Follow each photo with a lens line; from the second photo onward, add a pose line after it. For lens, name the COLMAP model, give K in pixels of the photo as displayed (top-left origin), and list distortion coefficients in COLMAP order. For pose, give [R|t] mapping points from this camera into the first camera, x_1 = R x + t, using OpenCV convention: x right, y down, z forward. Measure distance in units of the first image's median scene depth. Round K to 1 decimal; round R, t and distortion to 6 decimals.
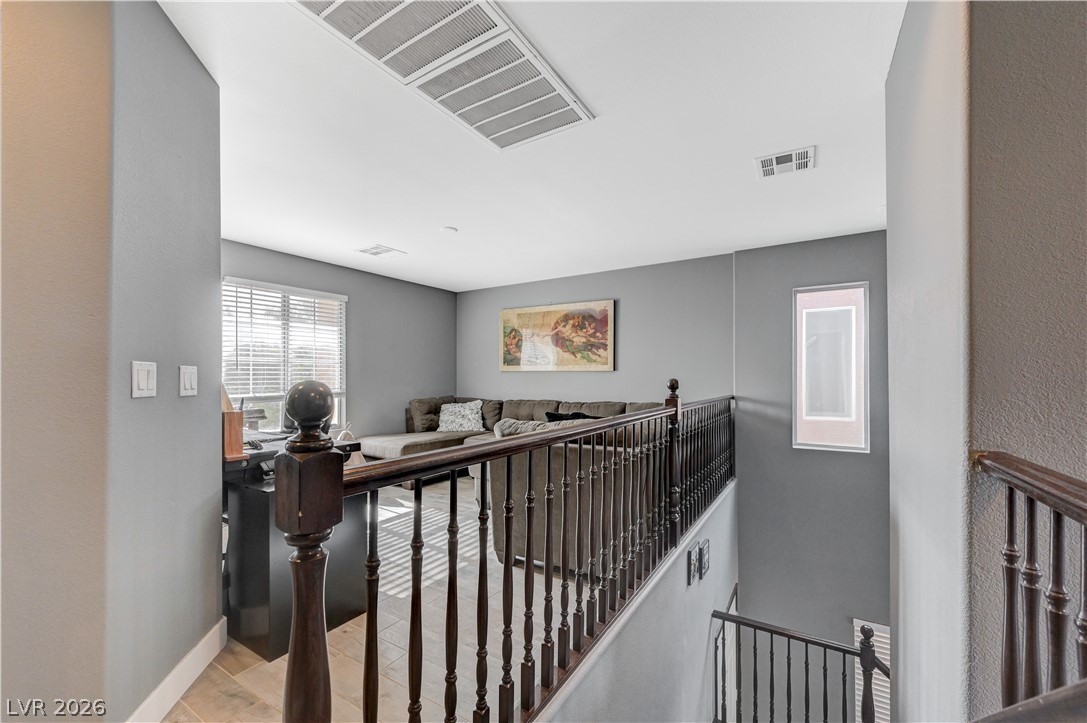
lens RADIAL K [[429.5, 0, 544.1], [0, 429.5, 365.5], [0, 0, 1]] dist [-0.000572, 0.000252]
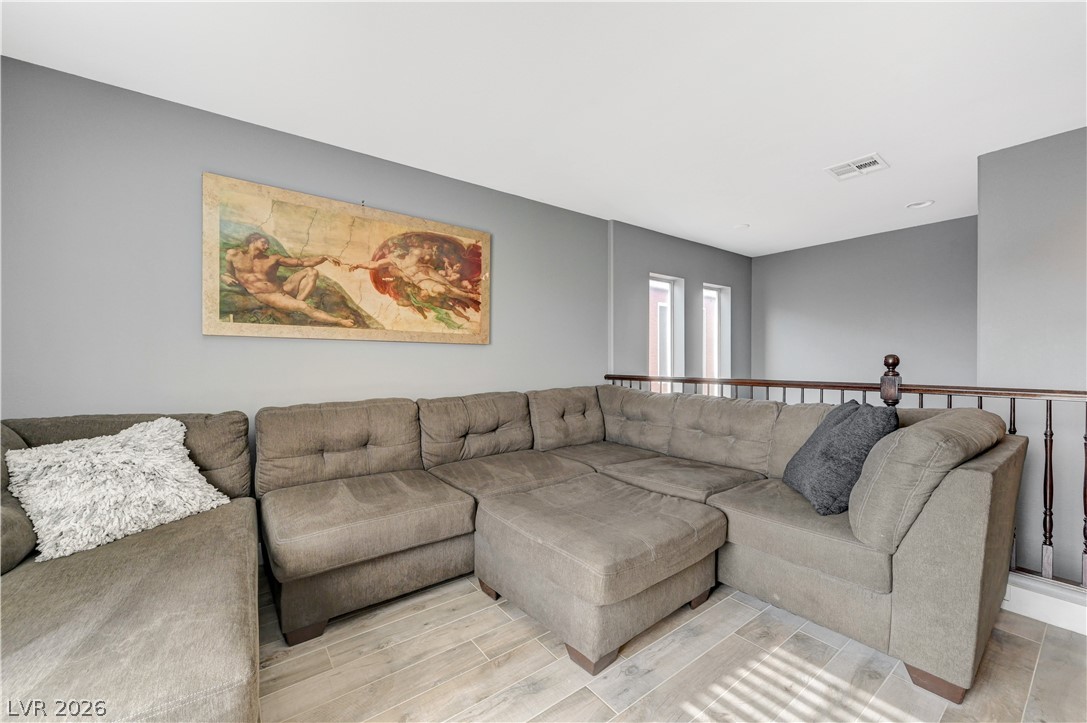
lens RADIAL K [[429.5, 0, 543.3], [0, 429.5, 358.5], [0, 0, 1]] dist [-0.000572, 0.000252]
pose [[0.351300, 0.000078, 0.936263, -0.392064], [-0.028190, 0.999547, 0.010494, 0.023829], [-0.935838, -0.030080, 0.351143, 0.655897]]
